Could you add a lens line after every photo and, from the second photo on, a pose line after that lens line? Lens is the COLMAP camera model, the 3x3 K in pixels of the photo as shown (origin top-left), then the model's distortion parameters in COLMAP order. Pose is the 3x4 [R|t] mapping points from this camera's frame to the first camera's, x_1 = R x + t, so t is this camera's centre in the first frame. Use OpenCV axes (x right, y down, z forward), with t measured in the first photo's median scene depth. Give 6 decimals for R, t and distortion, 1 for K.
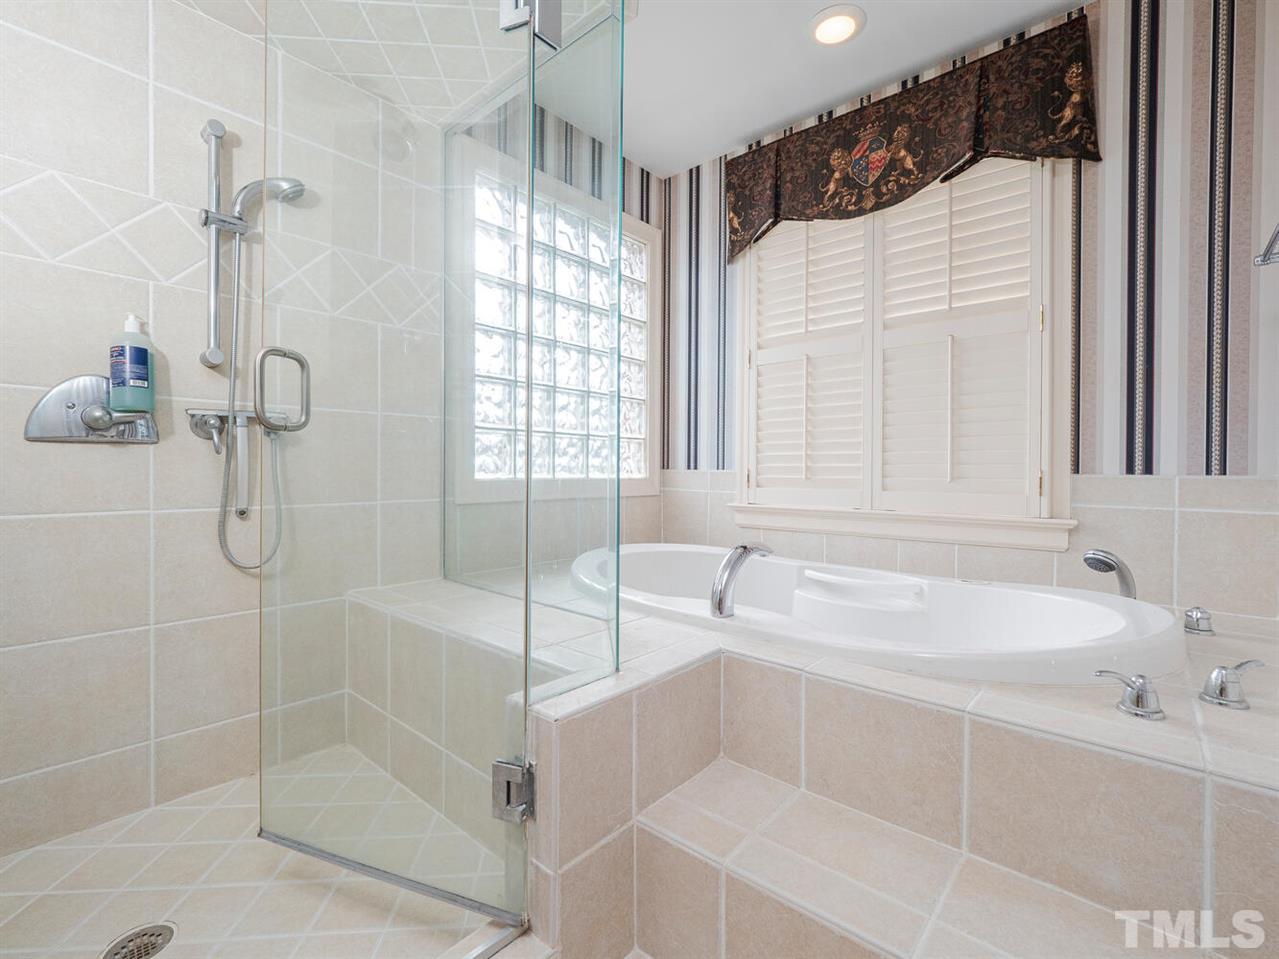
lens RADIAL K [[569.1, 0, 638.1], [0, 569.1, 476.4], [0, 0, 1]] dist [-0.000947, -0.000028]
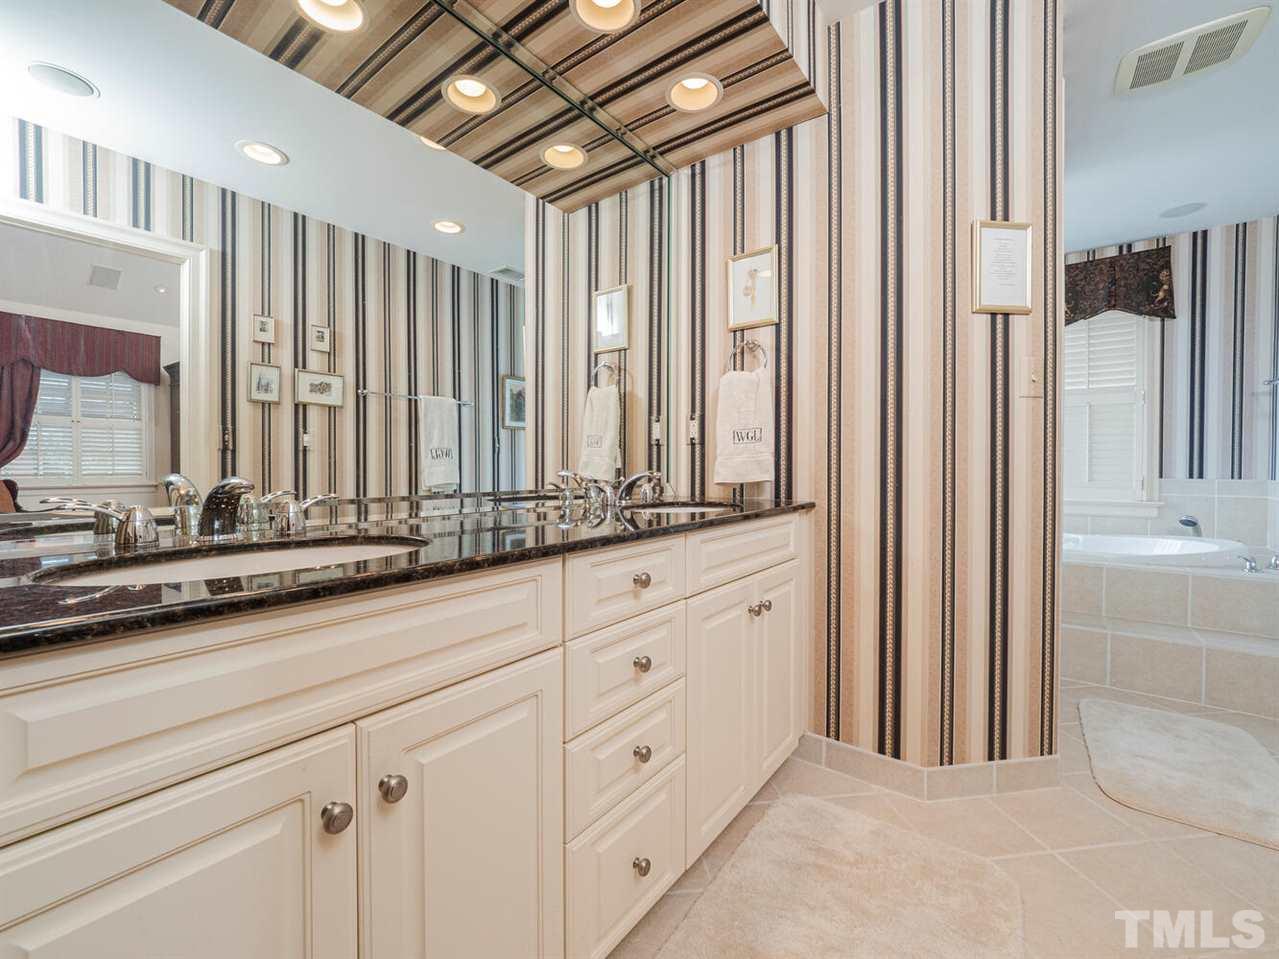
lens RADIAL K [[531.1, 0, 641.9], [0, 531.1, 475.1], [0, 0, 1]] dist [-0.001998, 0.000664]
pose [[0.997403, -0.008865, 0.071475, -1.150747], [0.008212, 0.999922, 0.009419, -0.047825], [-0.071553, -0.008807, 0.997398, -0.691085]]
